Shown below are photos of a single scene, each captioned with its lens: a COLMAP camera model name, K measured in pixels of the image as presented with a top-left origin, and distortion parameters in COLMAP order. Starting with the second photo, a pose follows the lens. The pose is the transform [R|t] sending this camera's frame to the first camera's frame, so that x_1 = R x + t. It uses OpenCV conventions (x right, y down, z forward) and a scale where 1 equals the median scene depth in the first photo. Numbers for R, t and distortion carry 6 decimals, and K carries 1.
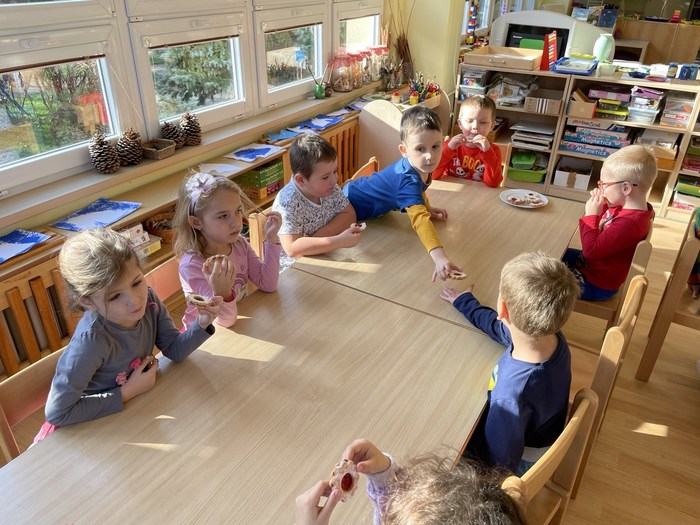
lens RADIAL K [[534.2, 0, 350.0], [0, 534.2, 262.5], [0, 0, 1]] dist [0.083874, -0.119772]
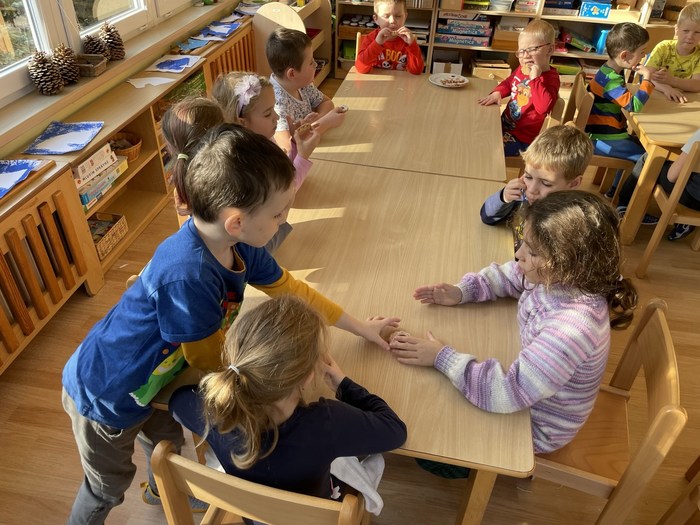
lens RADIAL K [[539.4, 0, 350.0], [0, 539.4, 262.5], [0, 0, 1]] dist [0.096415, -0.112534]
pose [[0.939423, -0.190135, 0.285190, -0.204342], [0.149174, 0.975903, 0.159249, 0.031927], [-0.308597, -0.107059, 0.945149, -0.068530]]
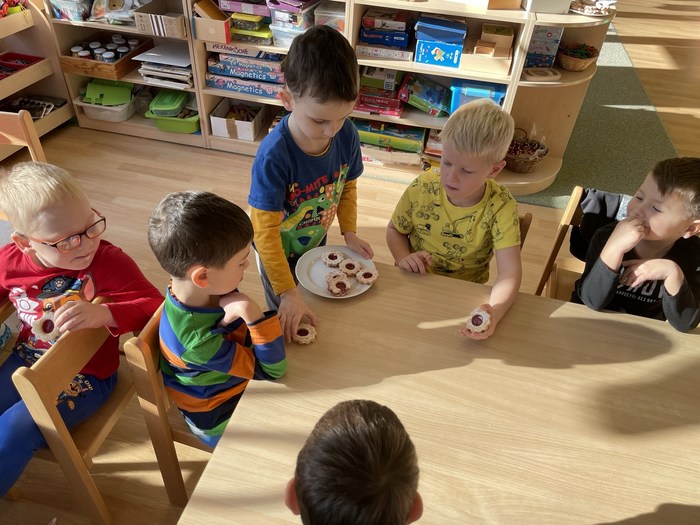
lens RADIAL K [[534.2, 0, 350.0], [0, 534.2, 262.5], [0, 0, 1]] dist [0.083874, -0.119772]
pose [[0.962588, -0.150383, 0.225409, 0.411759], [0.105116, 0.973957, 0.200895, -0.115711], [-0.249750, -0.169686, 0.953327, 0.244825]]
